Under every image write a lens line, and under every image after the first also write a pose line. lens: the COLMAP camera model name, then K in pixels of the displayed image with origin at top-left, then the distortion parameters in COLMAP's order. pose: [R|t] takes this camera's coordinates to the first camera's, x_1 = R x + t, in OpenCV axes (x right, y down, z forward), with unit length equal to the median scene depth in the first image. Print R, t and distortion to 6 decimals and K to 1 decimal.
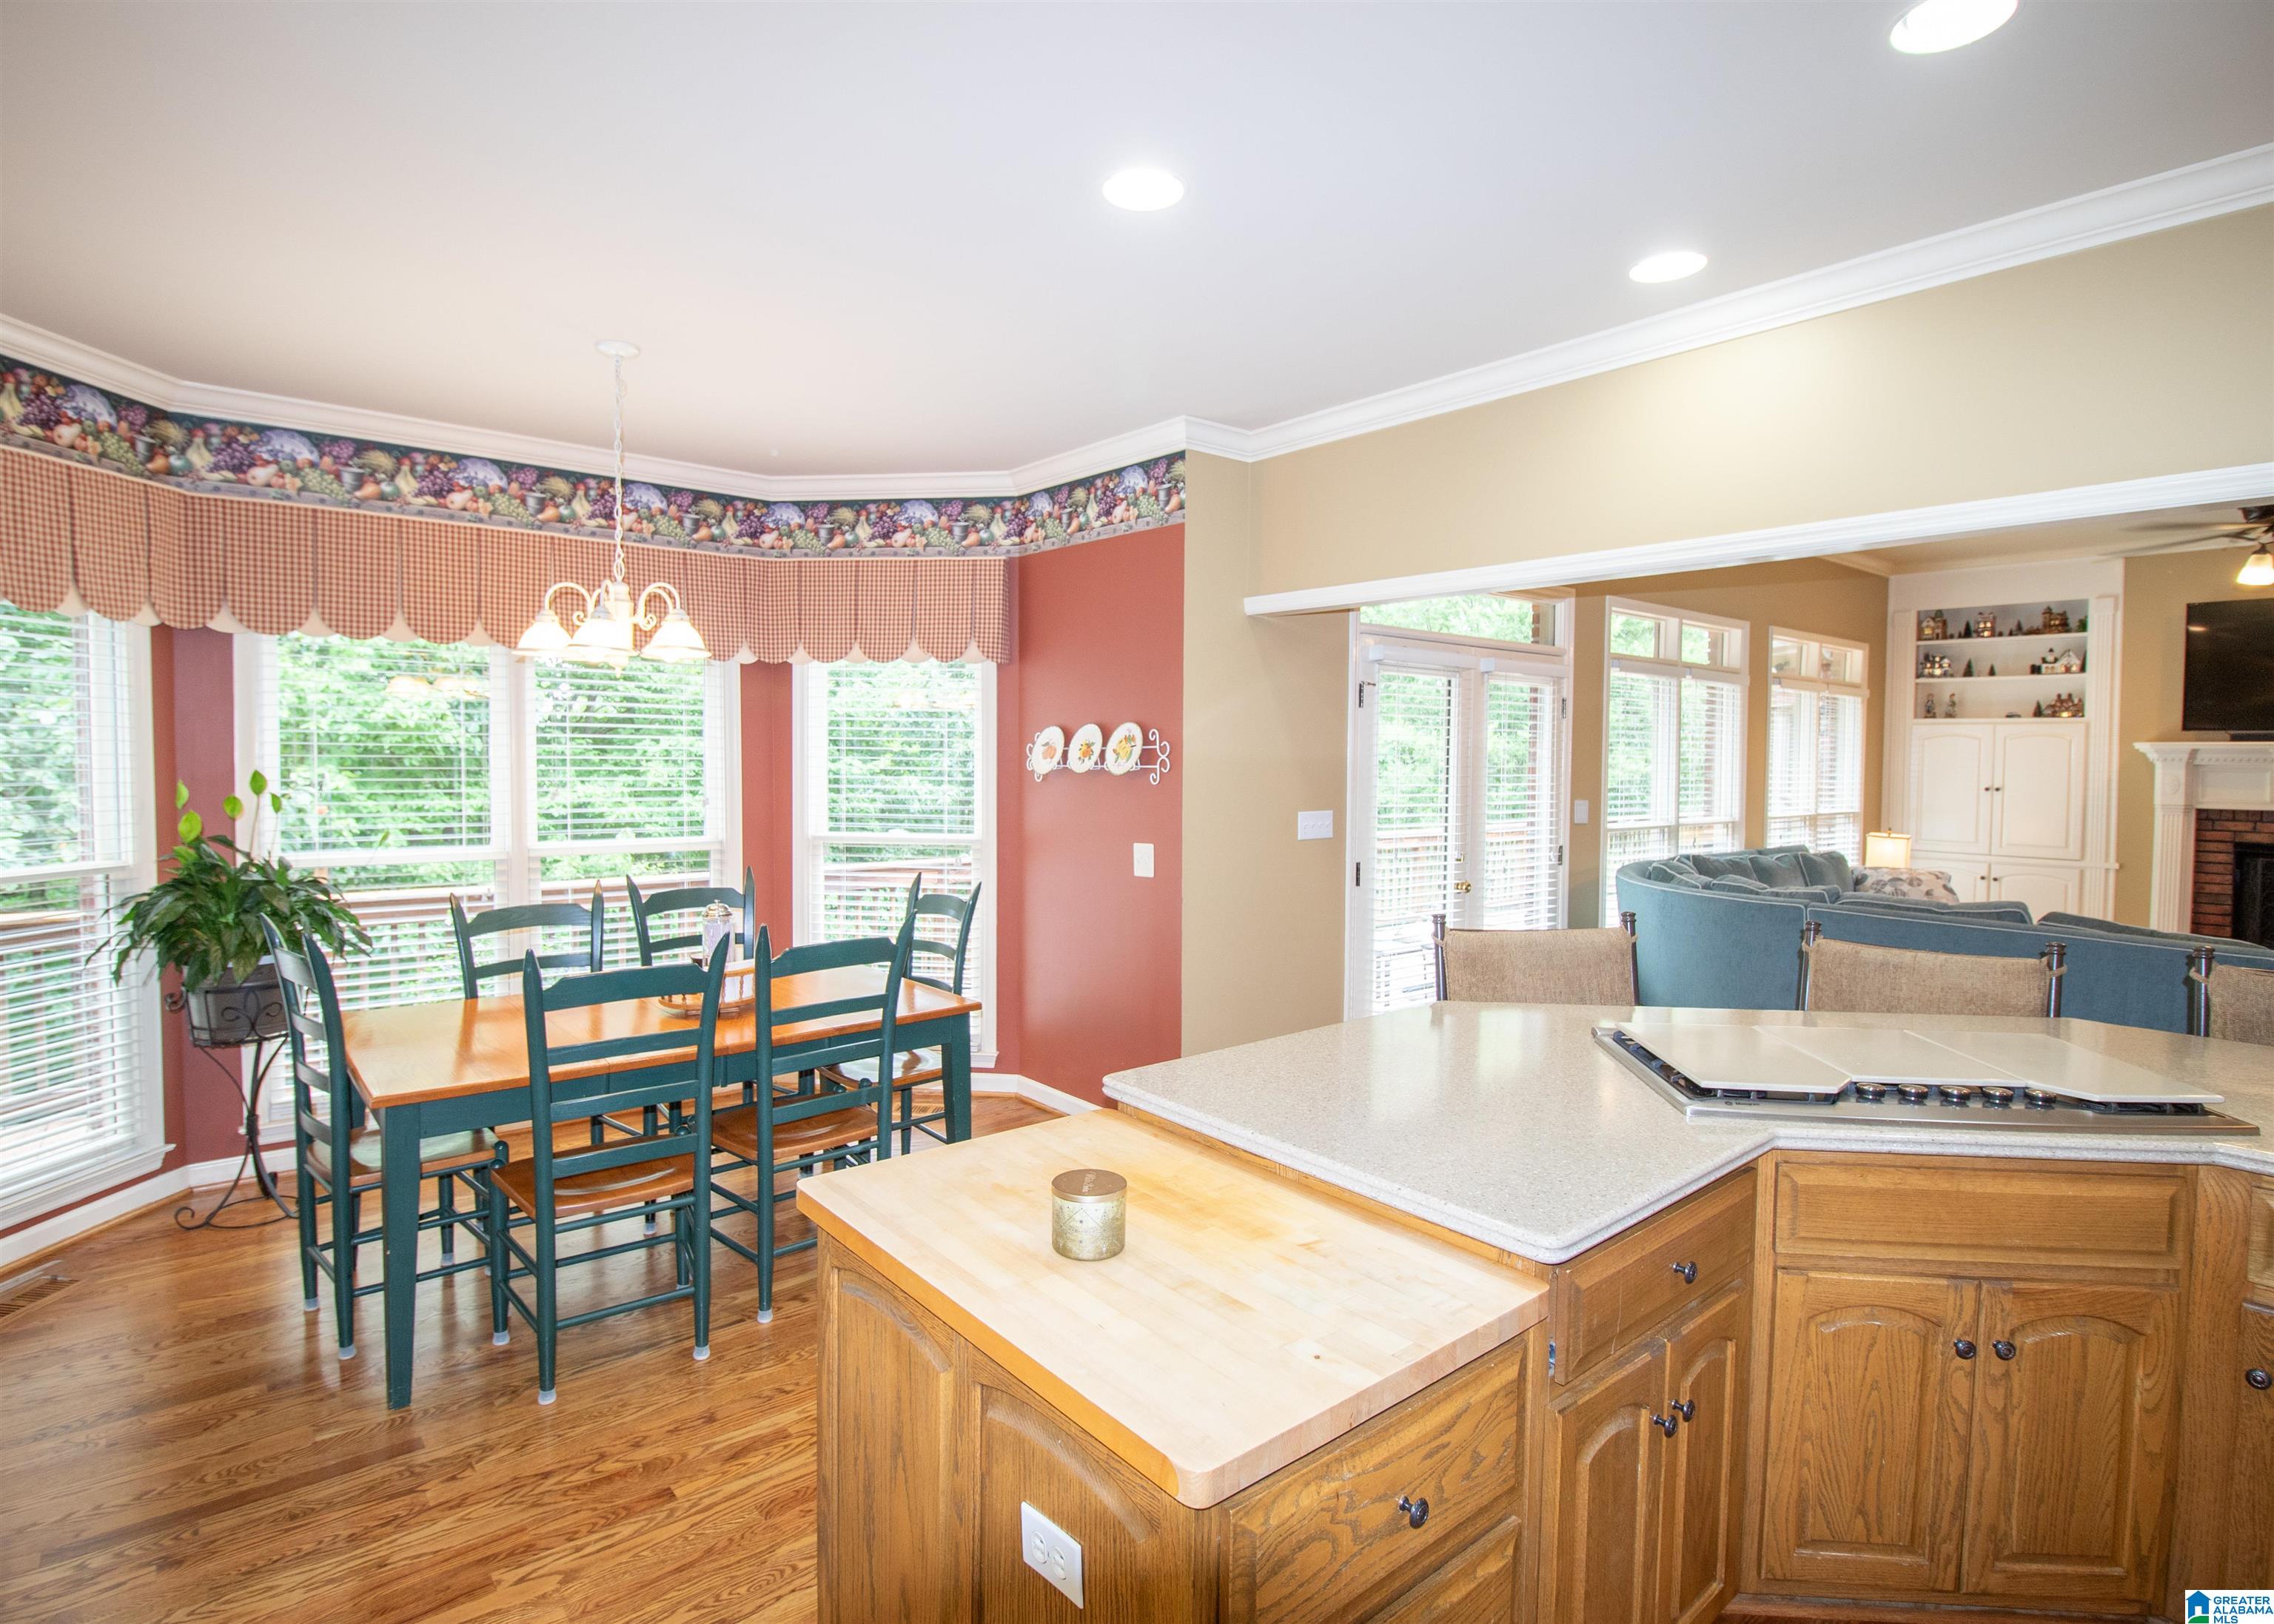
lens RADIAL K [[1127.5, 0, 1112.9], [0, 1127.5, 802.0], [0, 0, 1]] dist [0.003708, -0.015953]
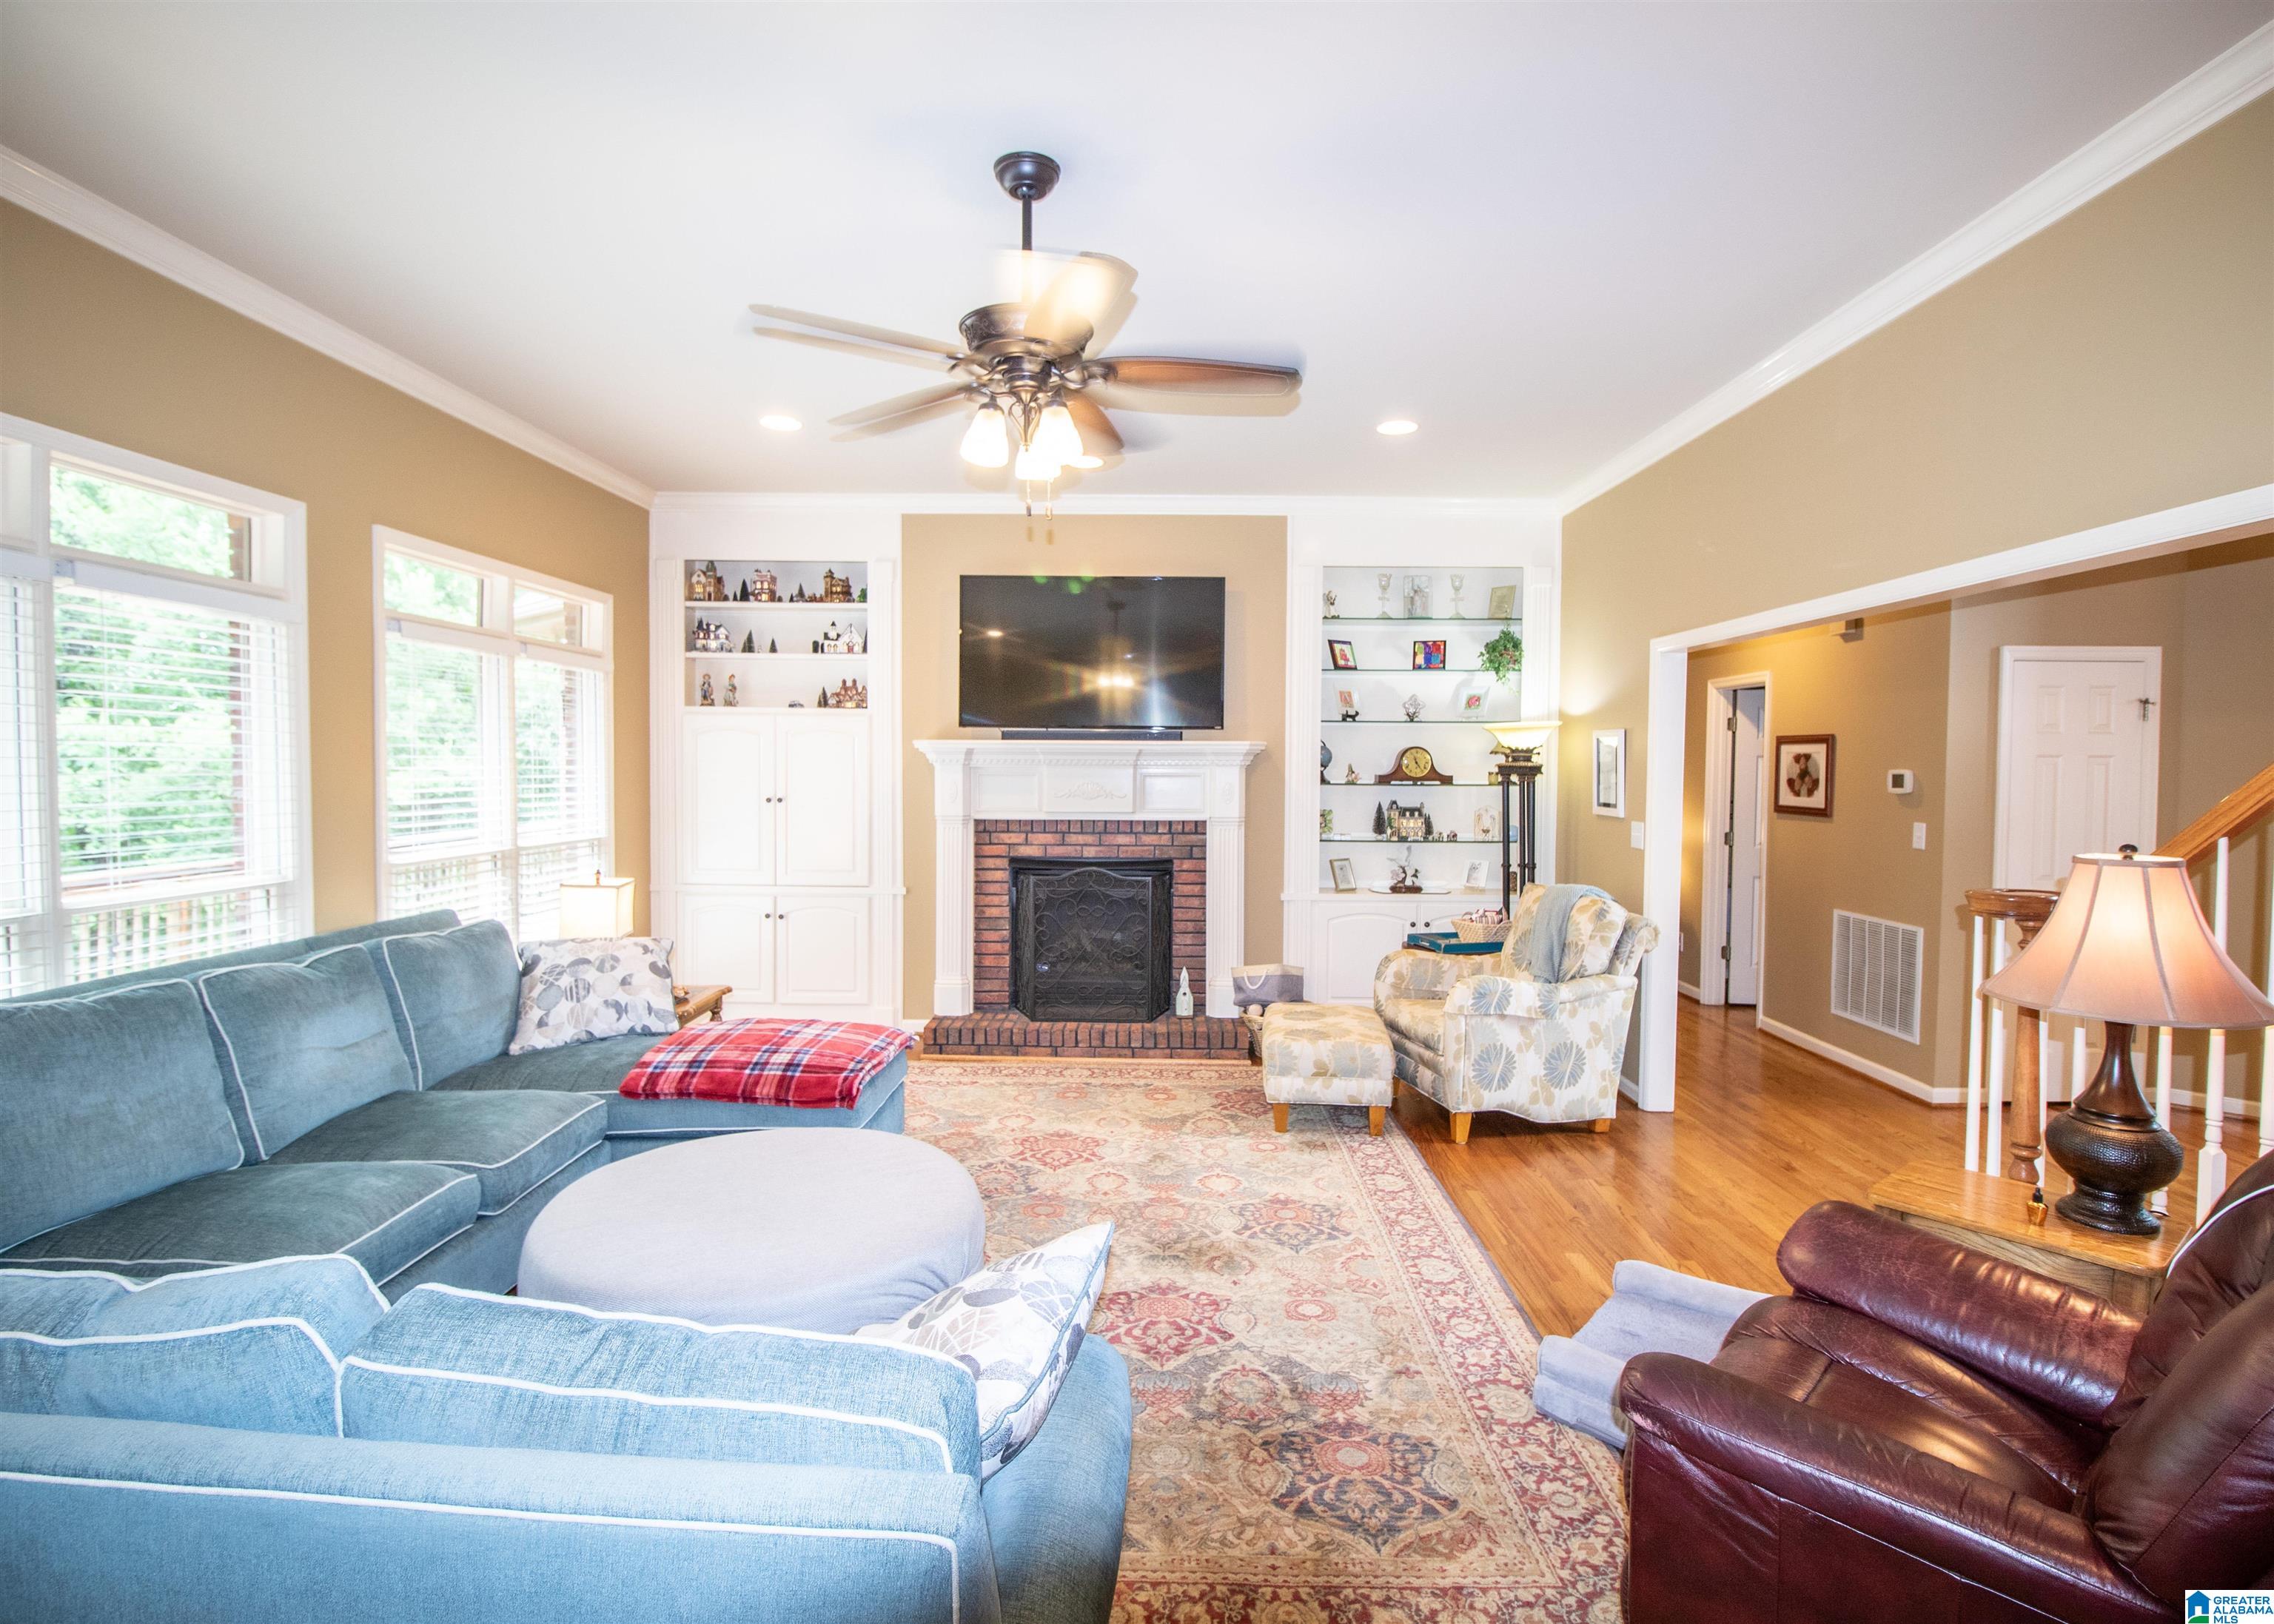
lens RADIAL K [[1064.6, 0, 1135.8], [0, 1064.6, 806.4], [0, 0, 1]] dist [0.001186, 0.000086]
pose [[0.646808, -0.034561, 0.761869, 0.399809], [0.029016, 0.999365, 0.020700, -0.015634], [-0.762101, 0.008717, 0.647400, 0.352094]]
